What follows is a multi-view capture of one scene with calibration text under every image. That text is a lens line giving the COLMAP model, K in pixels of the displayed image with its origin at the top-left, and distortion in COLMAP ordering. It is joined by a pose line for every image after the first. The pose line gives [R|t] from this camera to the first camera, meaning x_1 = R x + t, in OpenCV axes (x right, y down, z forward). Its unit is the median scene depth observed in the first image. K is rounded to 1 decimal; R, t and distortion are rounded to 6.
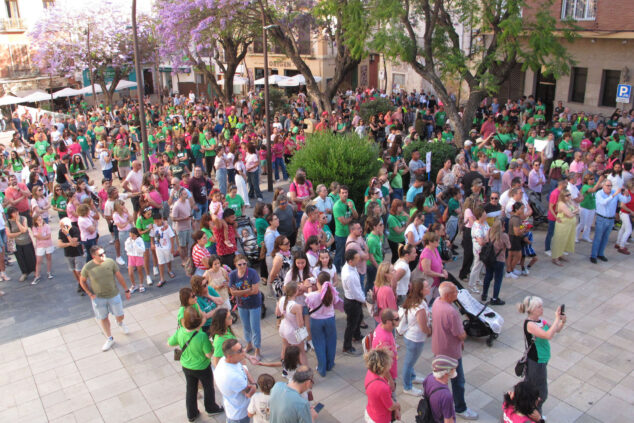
lens RADIAL K [[539.7, 0, 316.4], [0, 539.7, 210.9], [0, 0, 1]] dist [-0.133572, 0.072133]
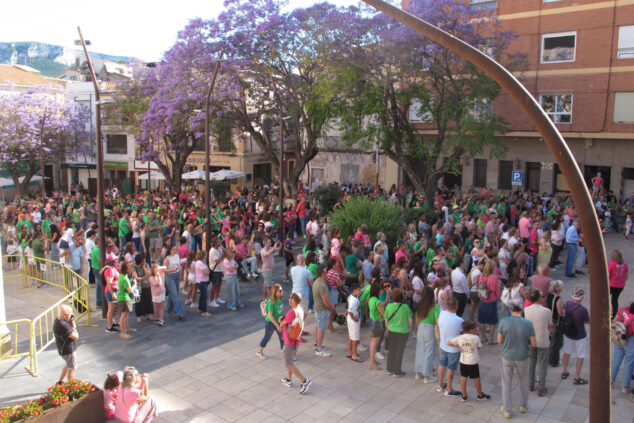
lens RADIAL K [[539.7, 0, 318.0], [0, 539.7, 212.3], [0, 0, 1]] dist [-0.133572, 0.072133]
pose [[0.964729, -0.009396, 0.263078, -0.134128], [0.059070, 0.981605, -0.181557, 0.038153], [-0.256533, 0.190694, 0.947537, -0.060953]]
